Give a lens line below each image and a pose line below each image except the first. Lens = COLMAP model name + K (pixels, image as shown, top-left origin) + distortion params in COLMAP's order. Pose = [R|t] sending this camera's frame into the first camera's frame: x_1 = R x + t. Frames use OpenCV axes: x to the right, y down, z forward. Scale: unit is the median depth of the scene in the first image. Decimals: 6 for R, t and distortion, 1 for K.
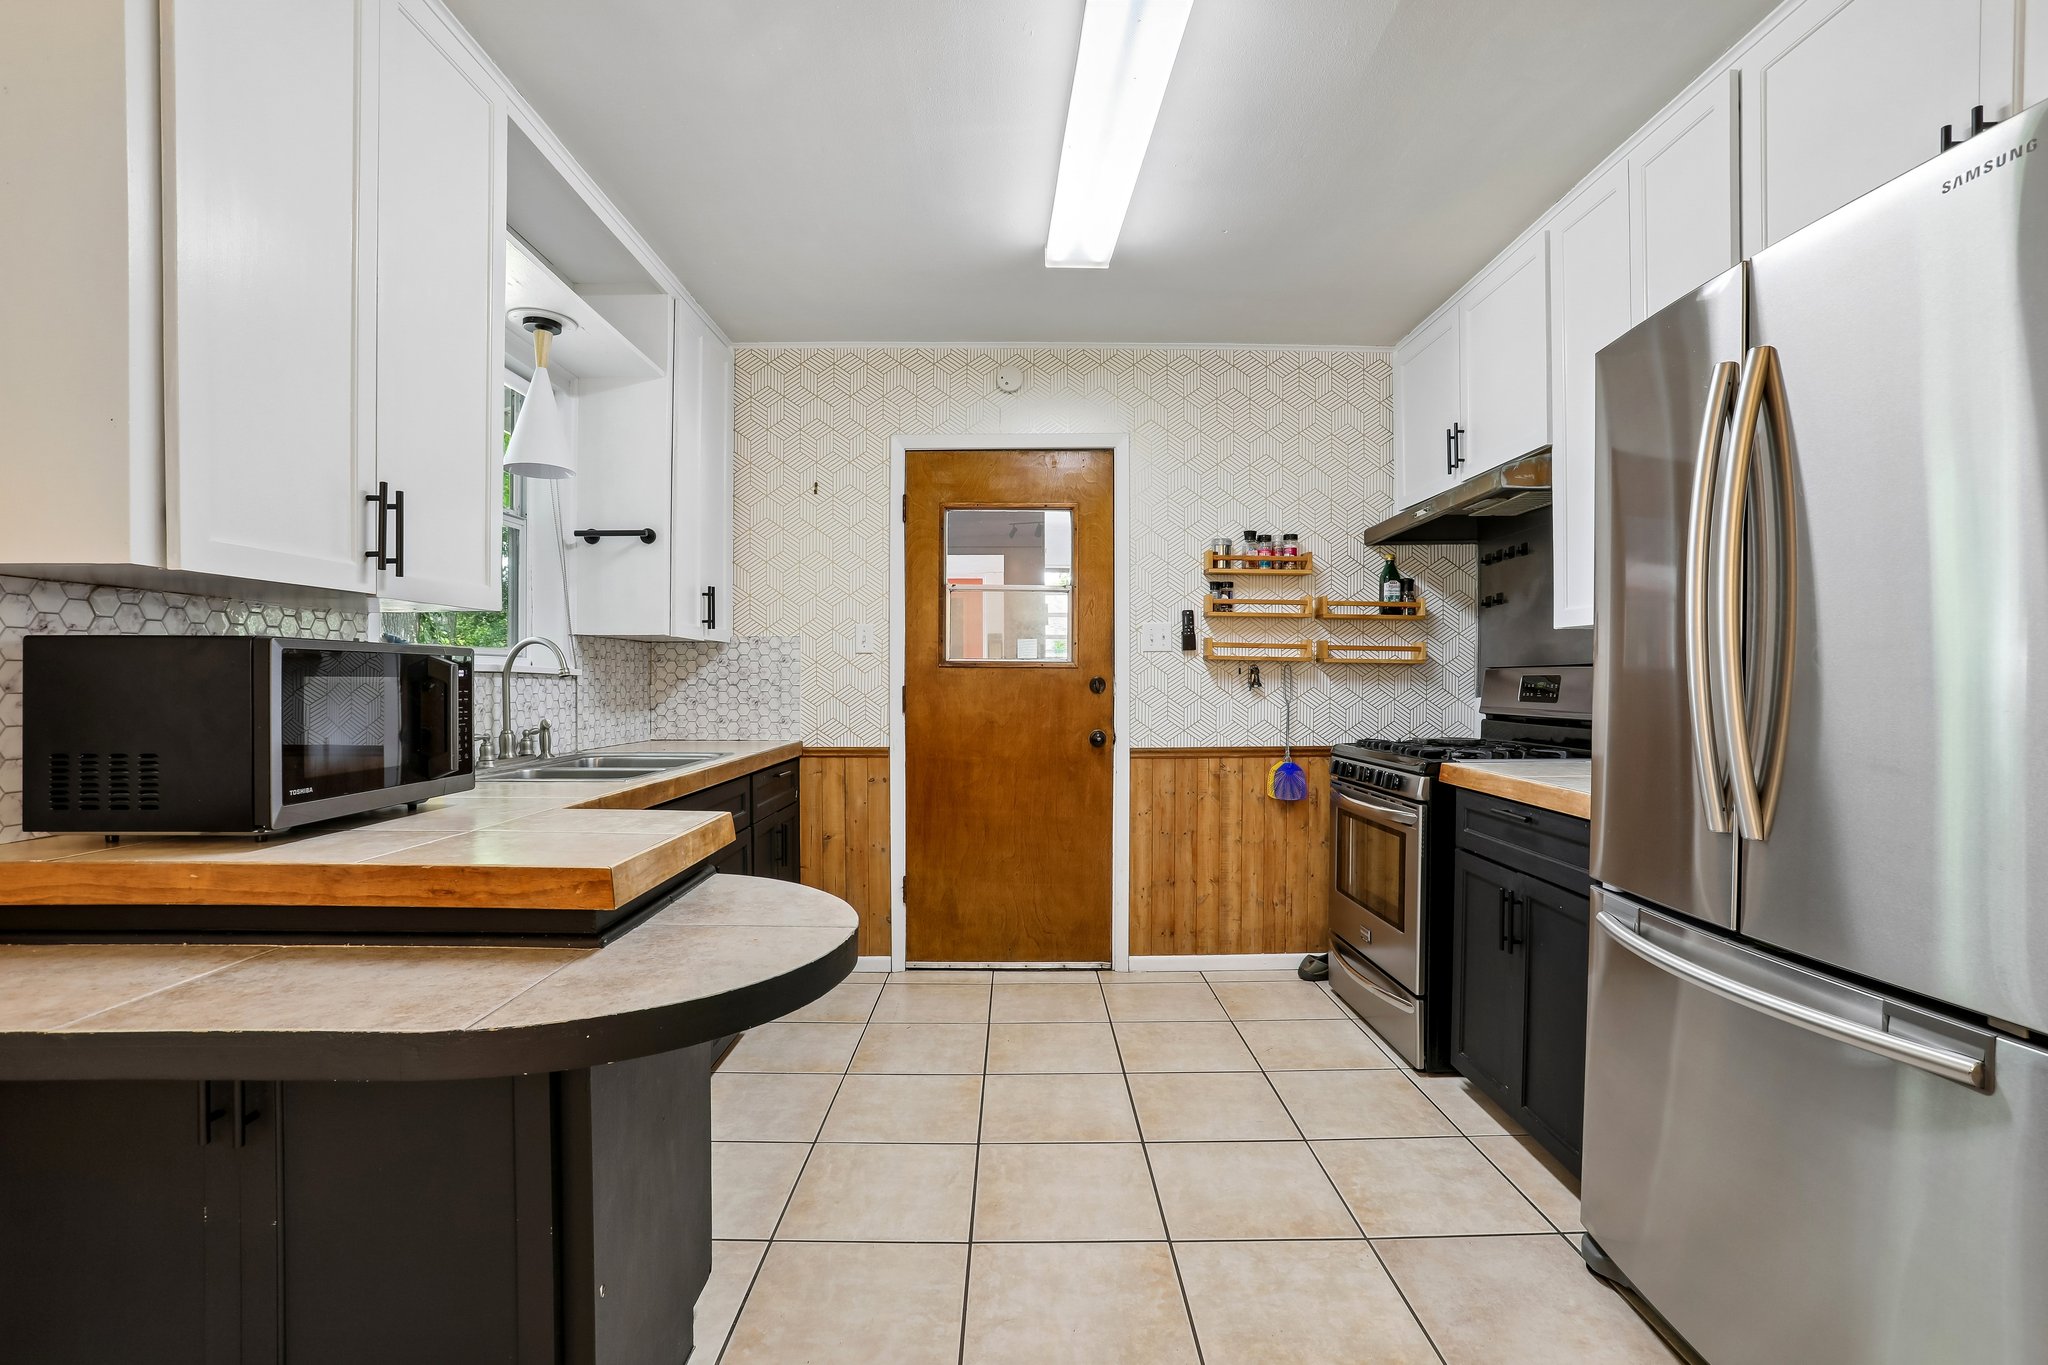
lens RADIAL K [[948.3, 0, 1041.9], [0, 948.3, 679.5], [0, 0, 1]] dist [-0.041513, 0.017171]
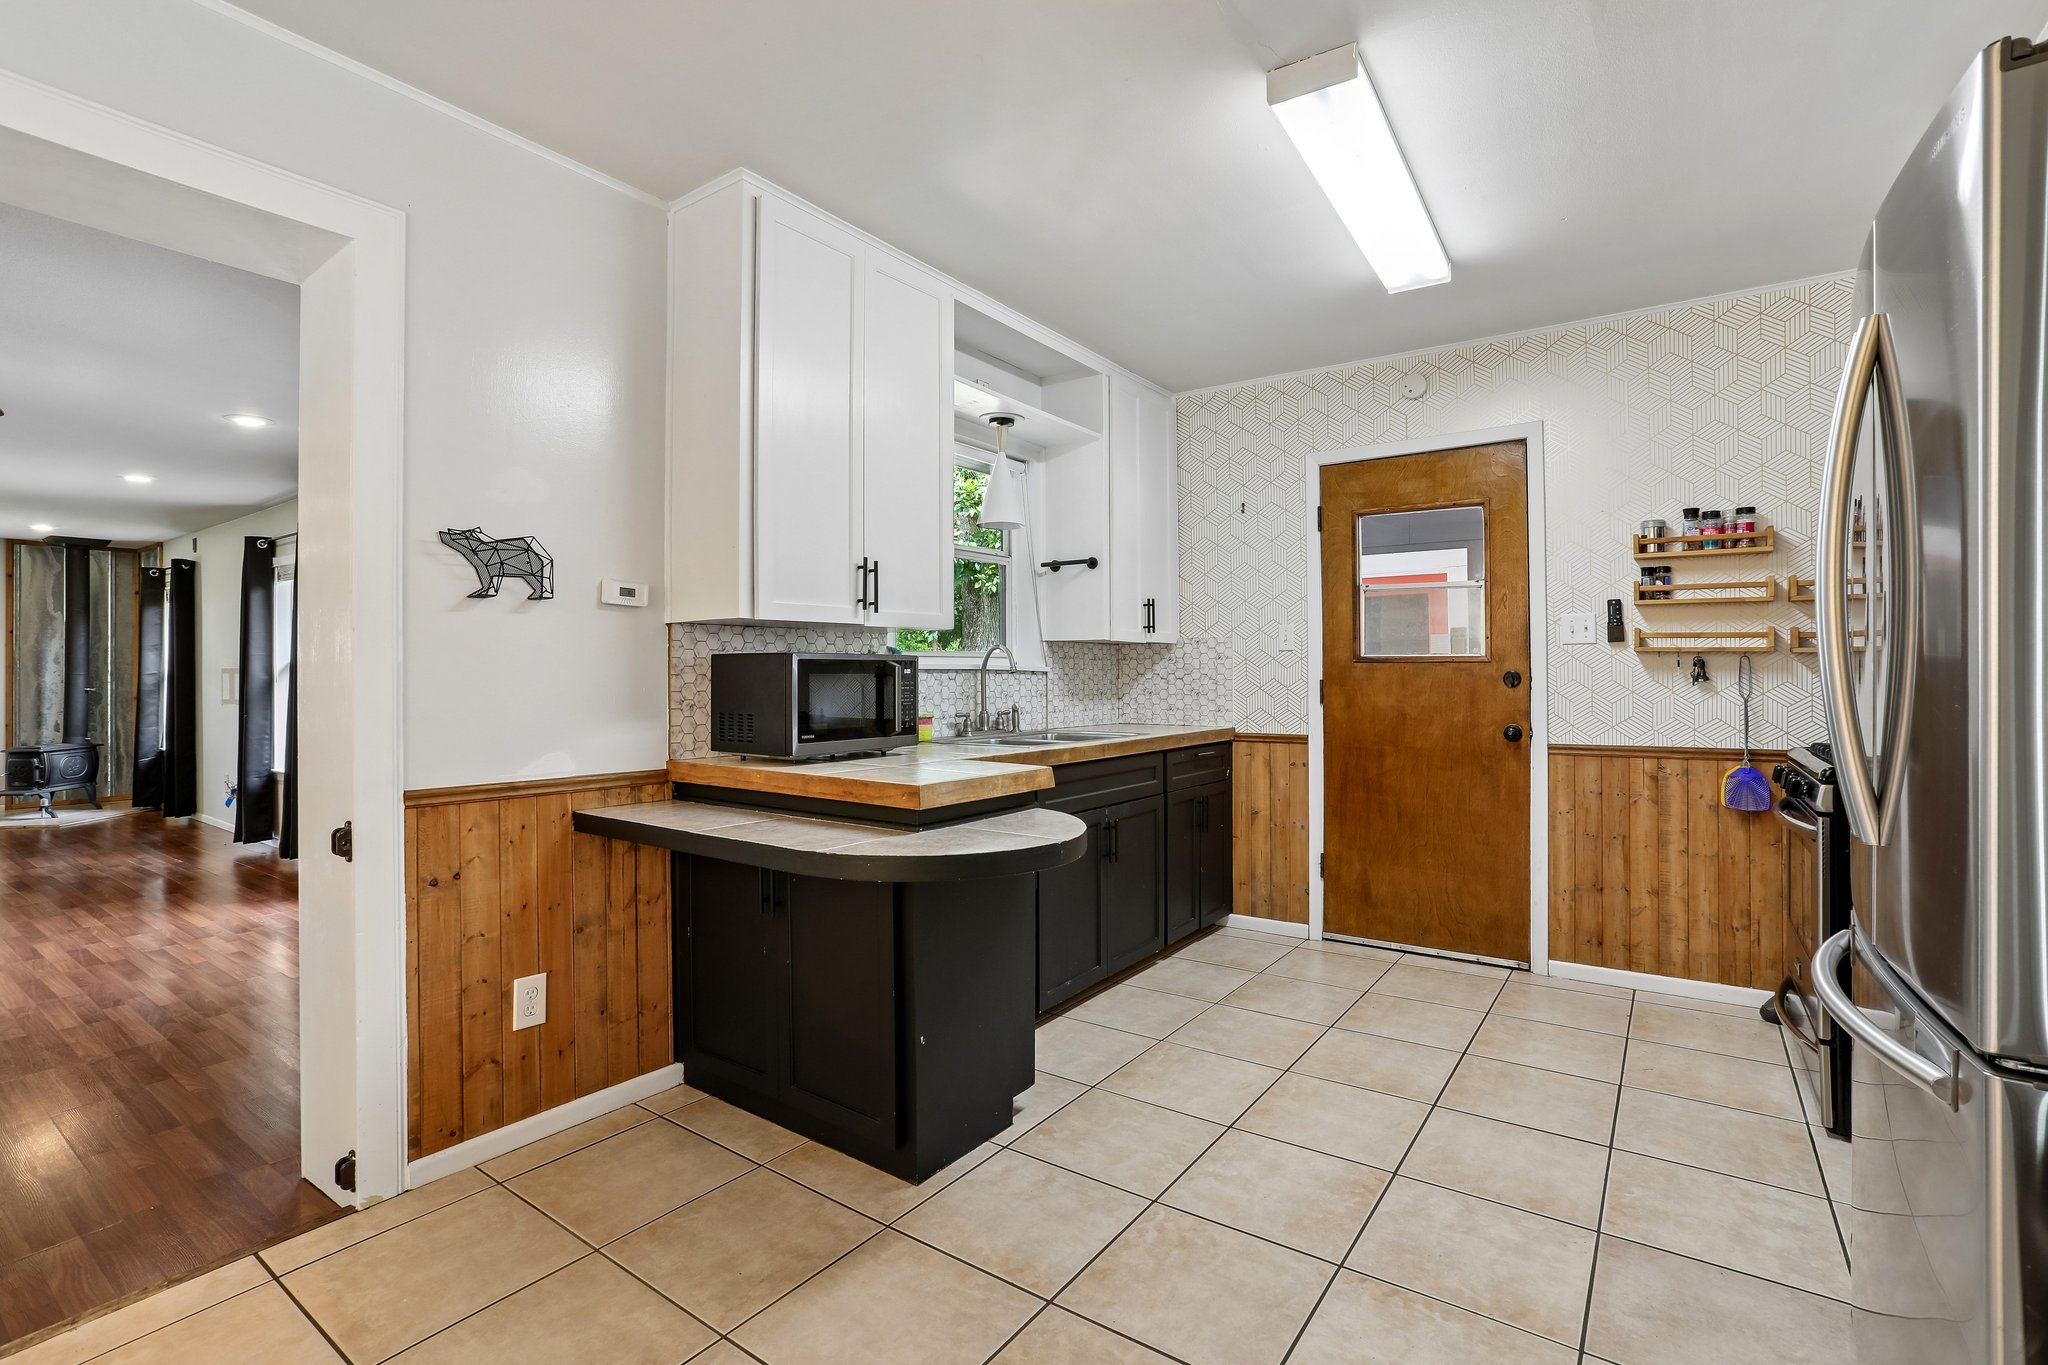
lens RADIAL K [[948.3, 0, 1027.5], [0, 948.3, 661.8], [0, 0, 1]] dist [-0.041513, 0.017171]
pose [[0.811730, -0.008938, -0.583965, 0.224882], [0.002147, 0.999922, -0.012320, -0.001266], [0.584029, 0.008747, 0.811685, -0.090236]]
